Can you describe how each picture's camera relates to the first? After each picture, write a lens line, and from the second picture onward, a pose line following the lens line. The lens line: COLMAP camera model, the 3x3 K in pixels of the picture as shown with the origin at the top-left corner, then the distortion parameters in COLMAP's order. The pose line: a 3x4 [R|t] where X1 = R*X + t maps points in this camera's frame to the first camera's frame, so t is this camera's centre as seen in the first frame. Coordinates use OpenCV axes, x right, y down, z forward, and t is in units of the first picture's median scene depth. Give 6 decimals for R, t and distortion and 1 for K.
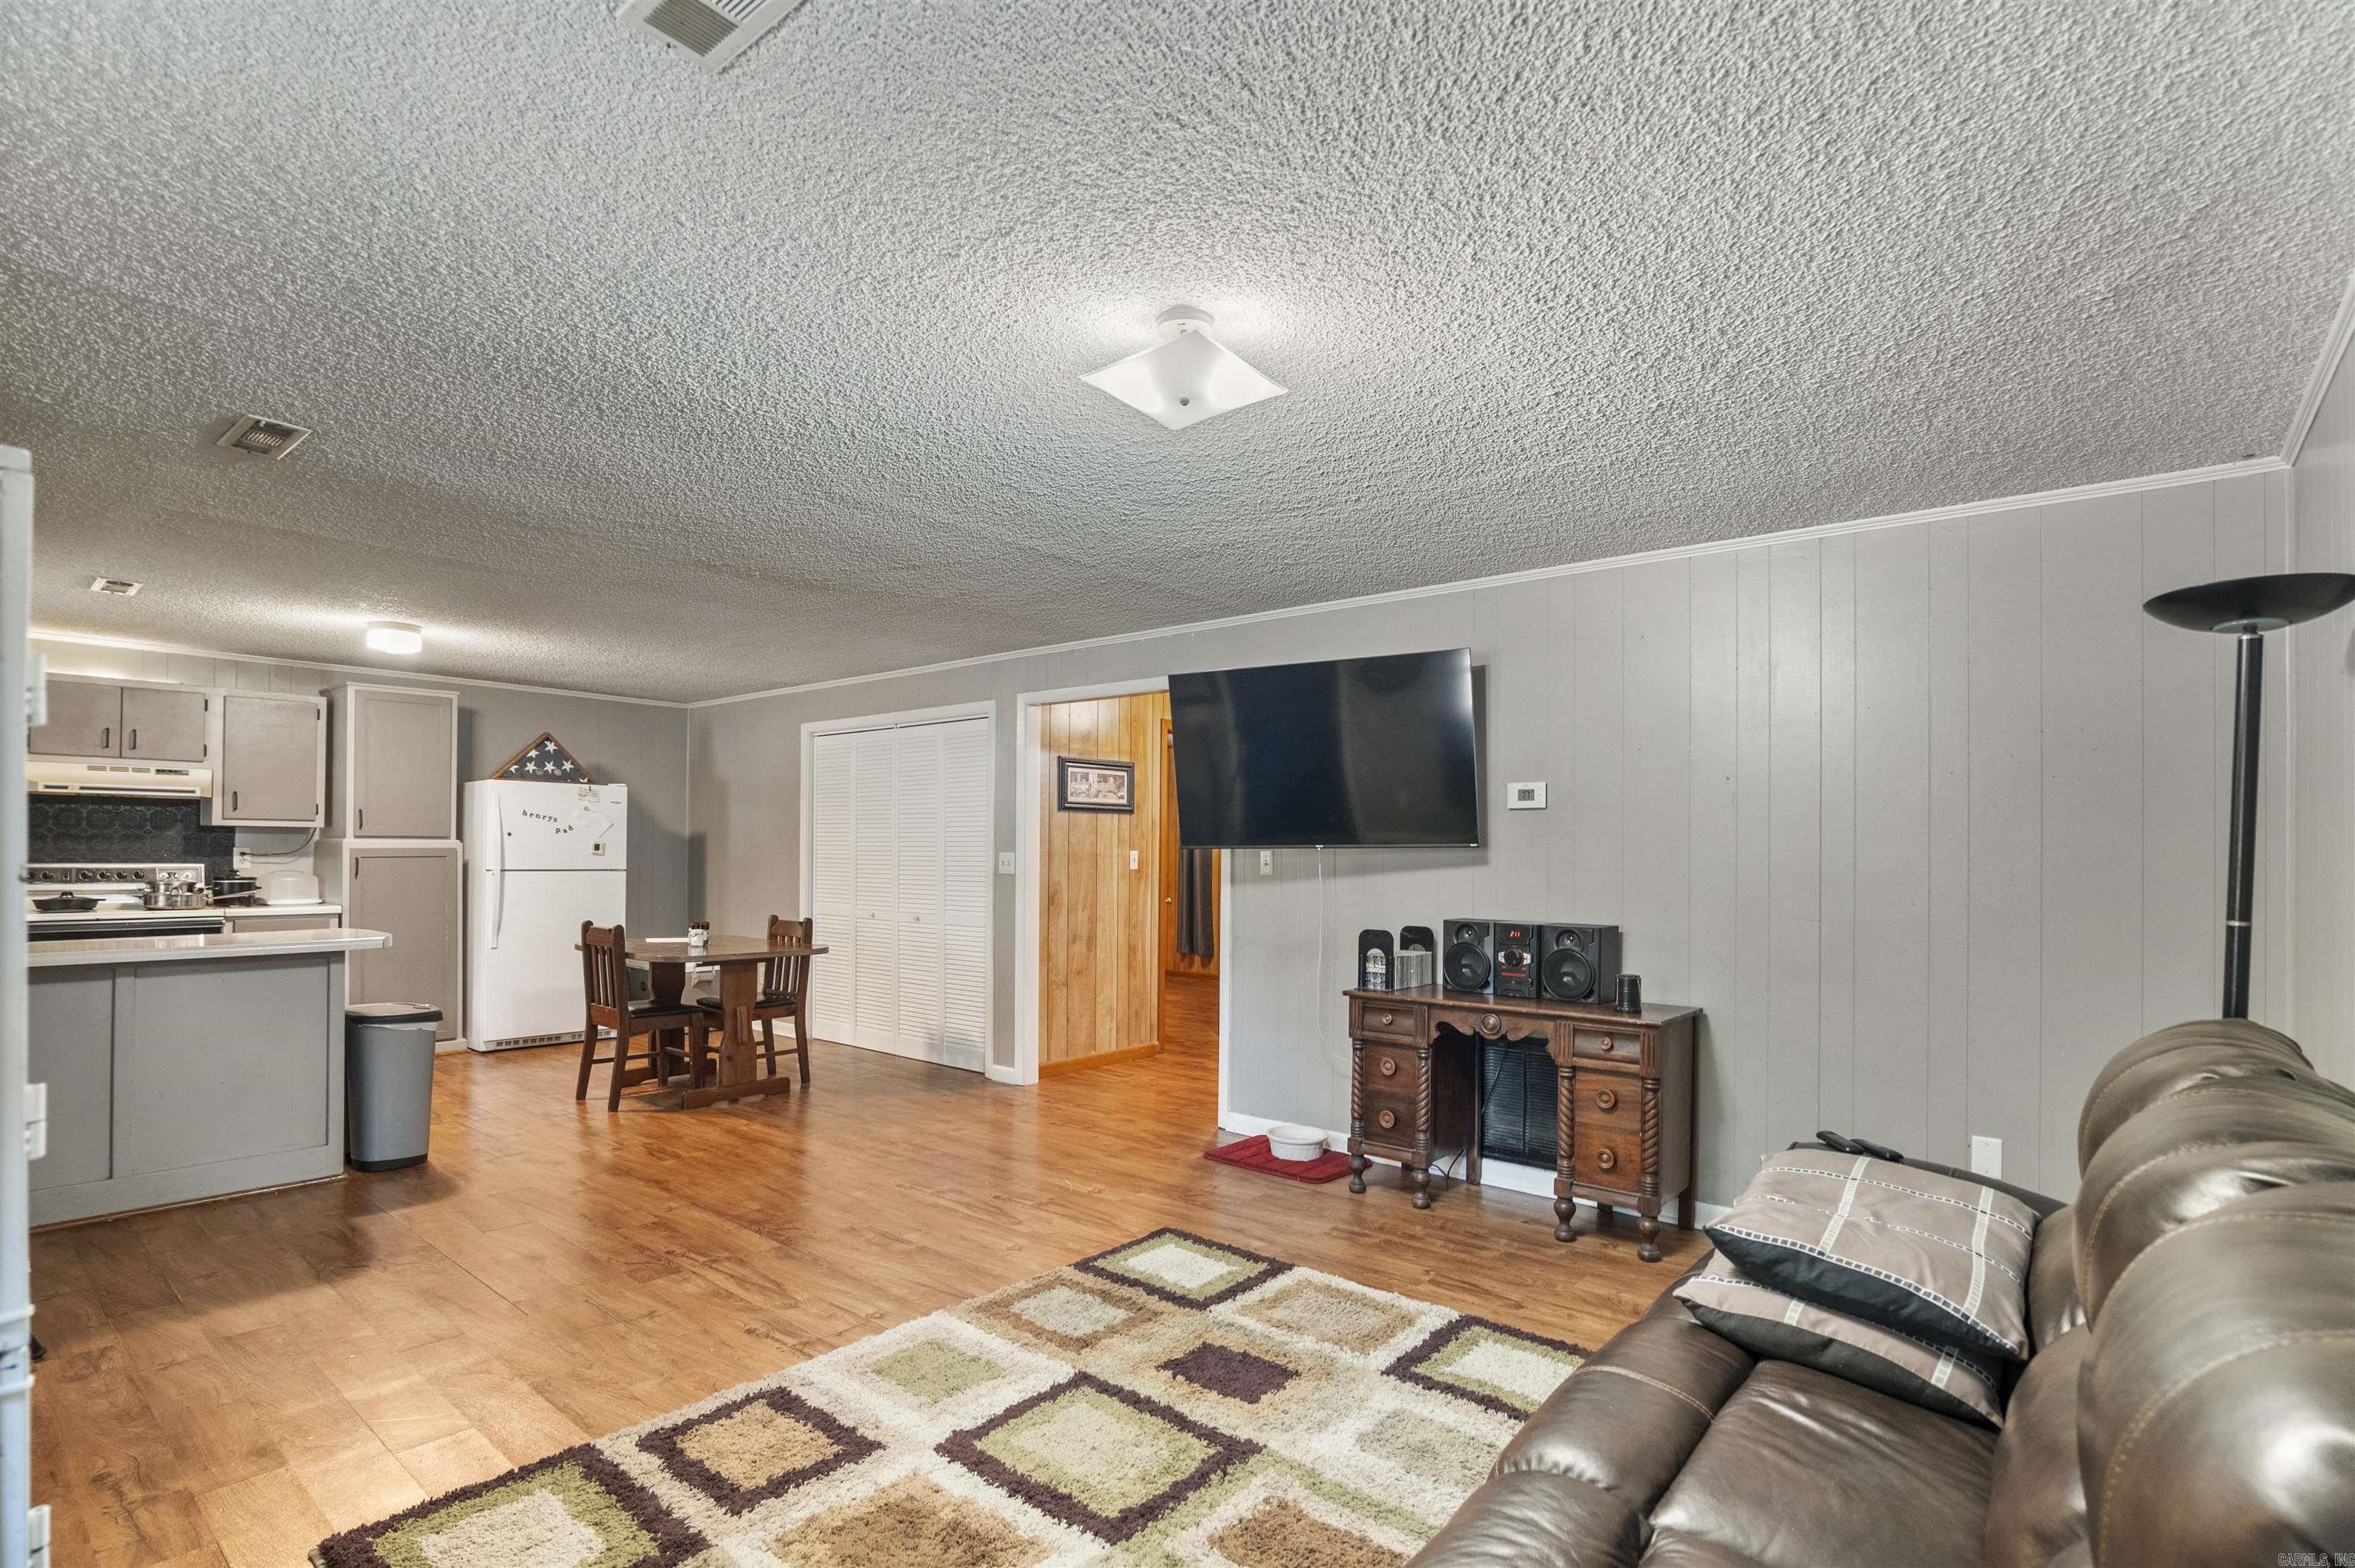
lens RADIAL K [[1129.5, 0, 1178.0], [0, 1129.5, 839.8], [0, 0, 1]] dist [-0.024600, 0.000464]
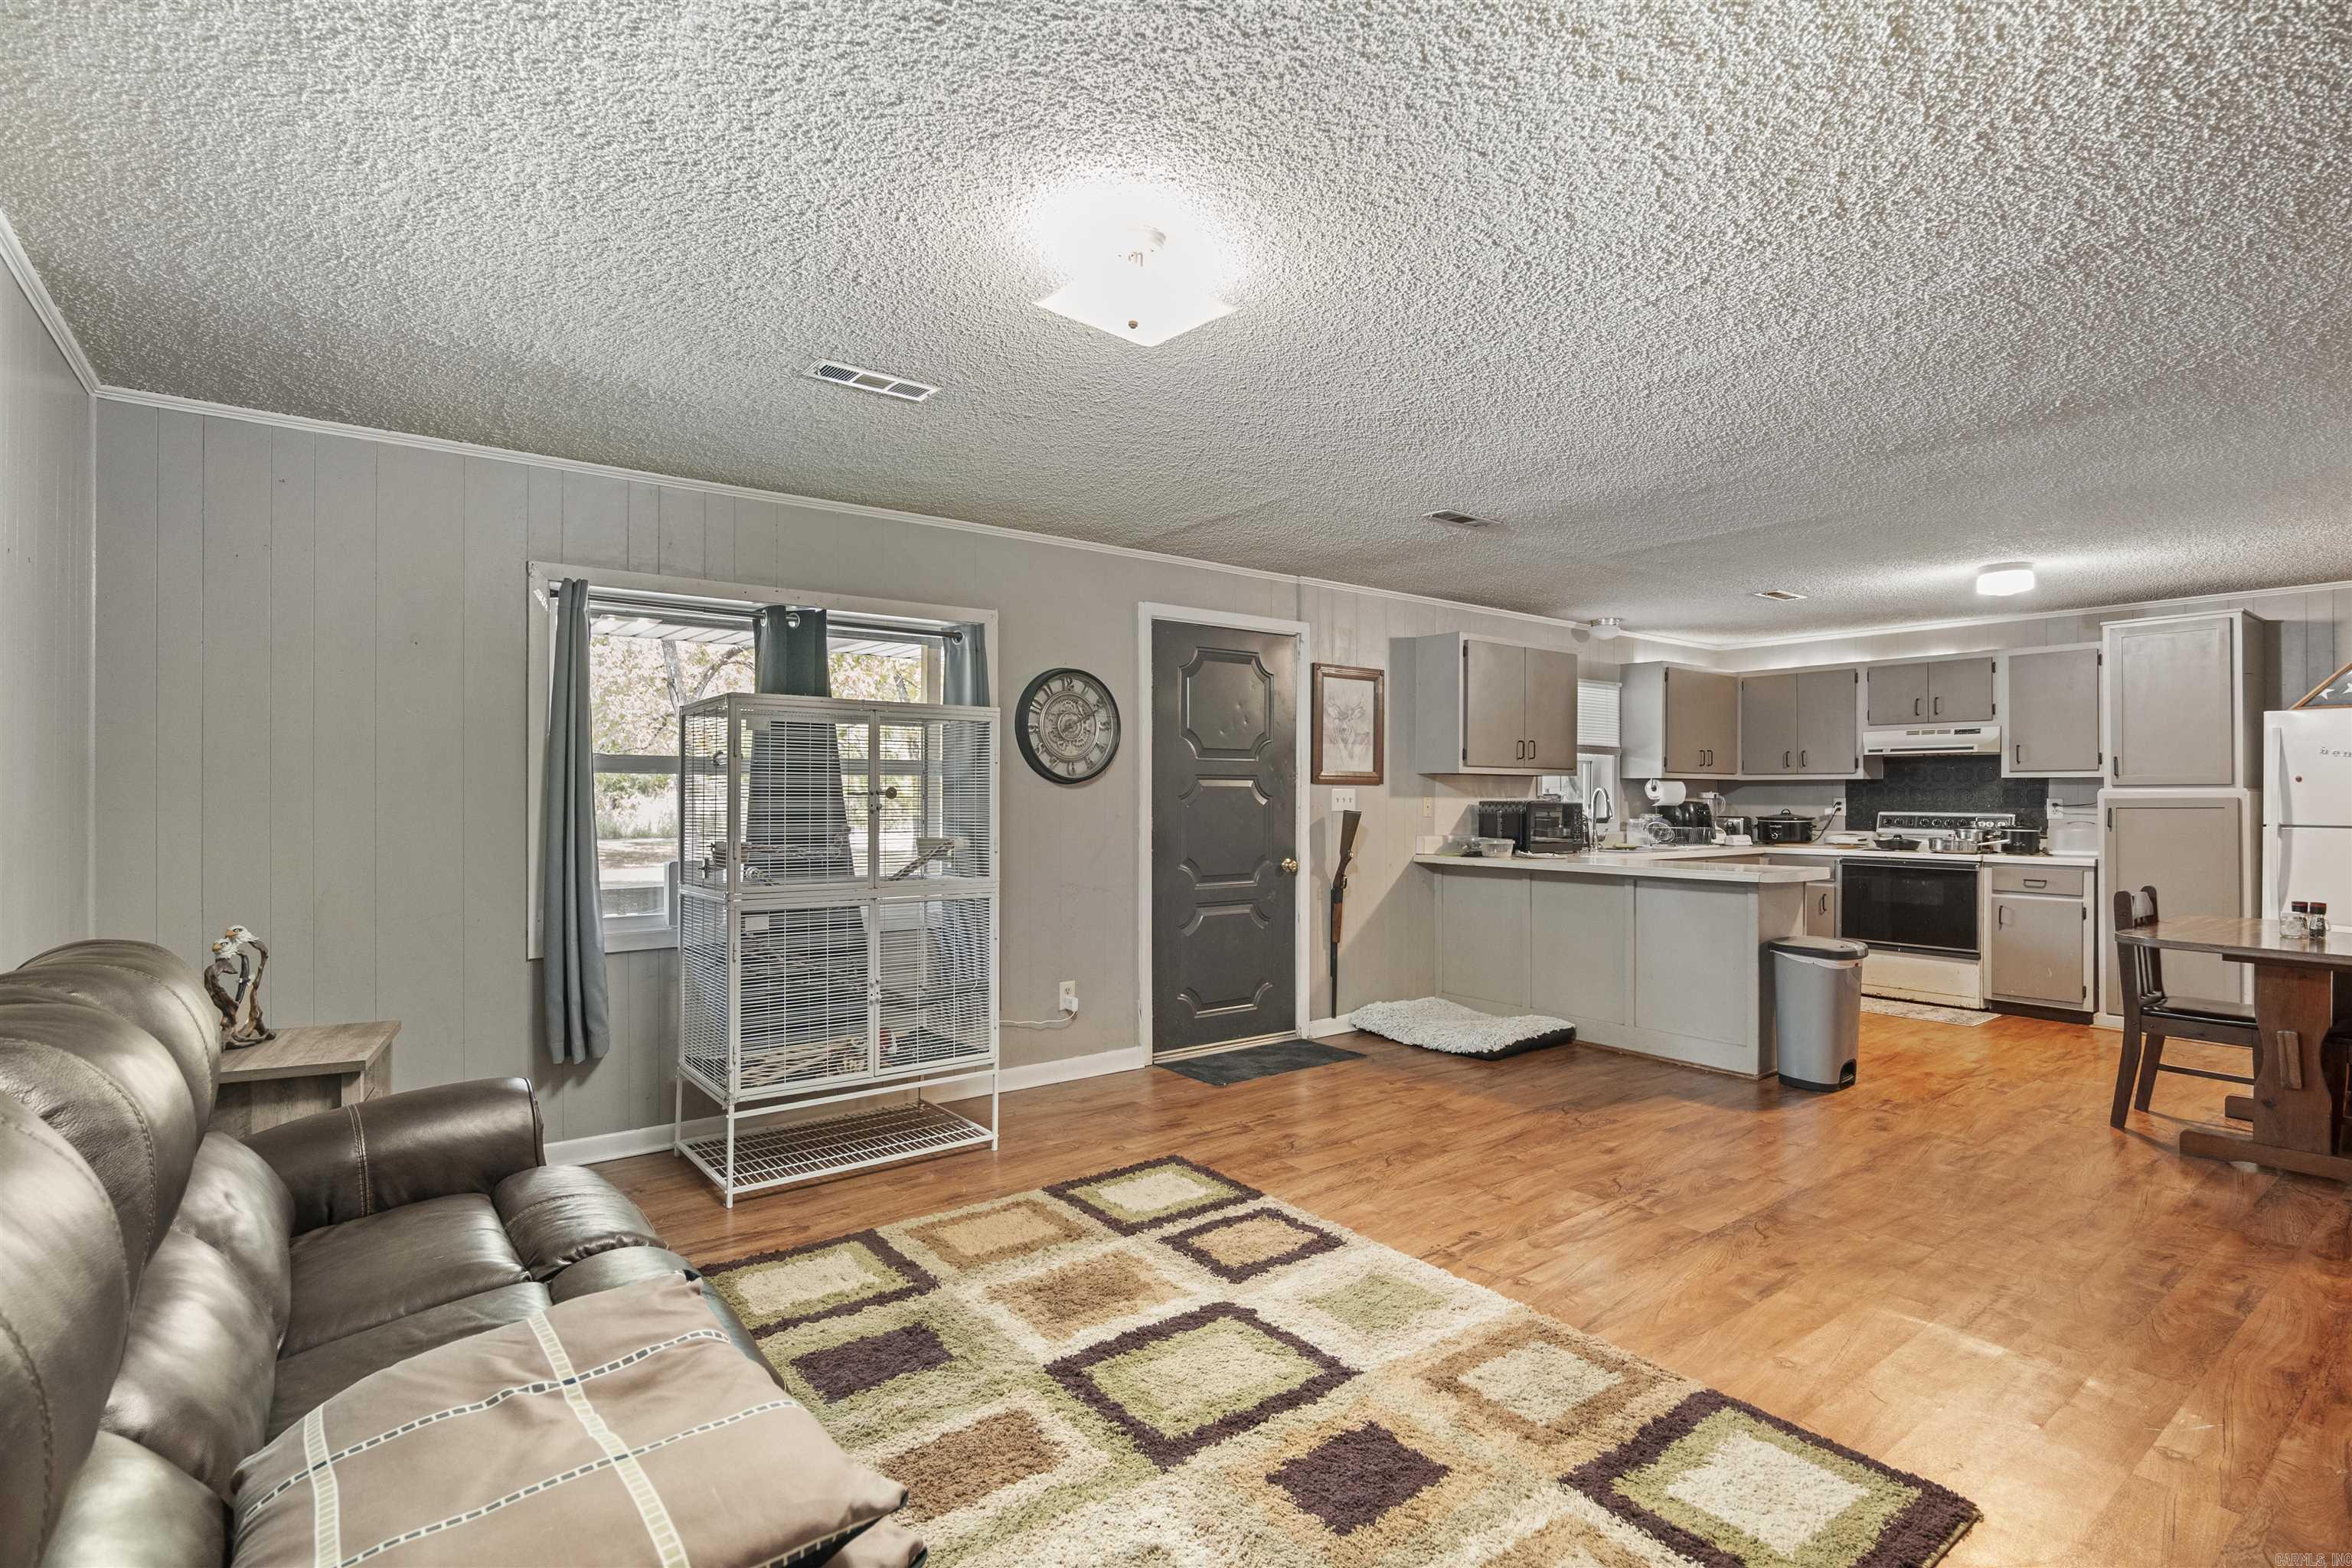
lens RADIAL K [[1112.5, 0, 1186.2], [0, 1112.5, 791.4], [0, 0, 1]] dist [-0.020441, 0.001199]
pose [[-0.221033, -0.013472, -0.975173, 0.698263], [0.003689, 0.999886, -0.014650, 0.026063], [0.975259, -0.006836, -0.220958, 0.929201]]
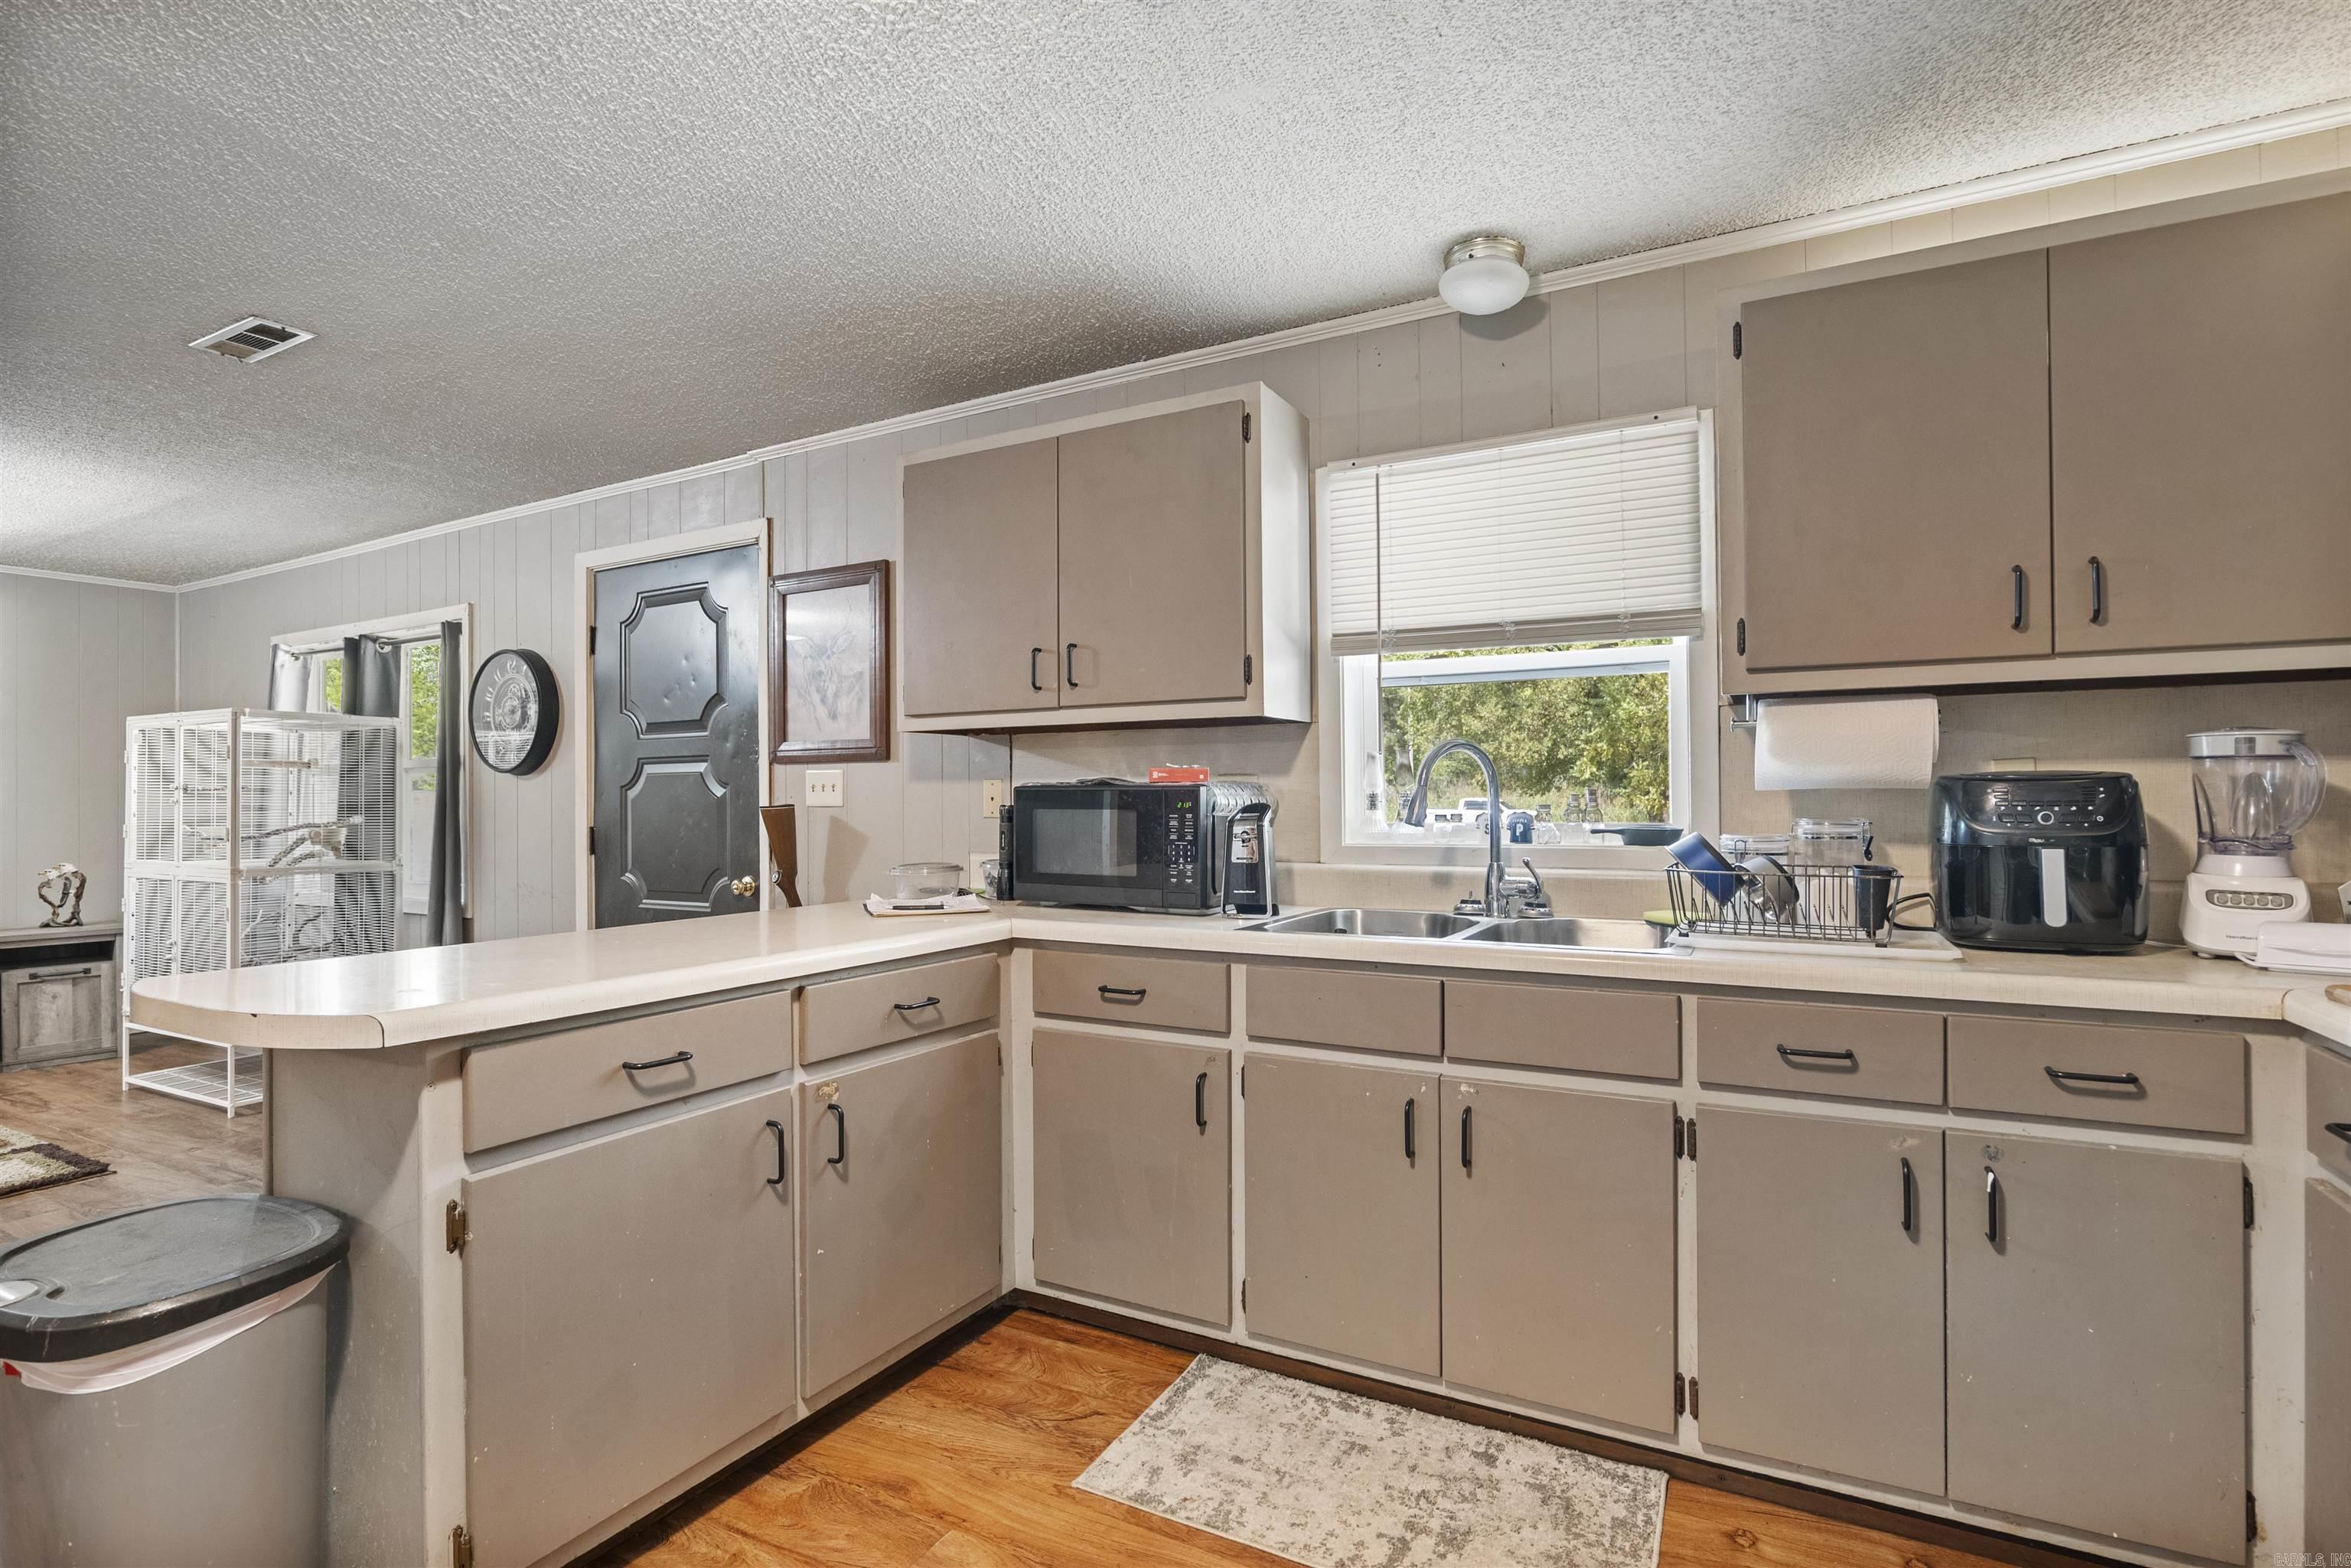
lens RADIAL K [[1108.3, 0, 1174.0], [0, 1108.3, 793.4], [0, 0, 1]] dist [-0.020401, 0.001040]
pose [[-0.979204, -0.002199, -0.202867, -1.362947], [0.000879, 0.999886, -0.015084, 0.037559], [0.202877, -0.014949, -0.979090, 1.992650]]
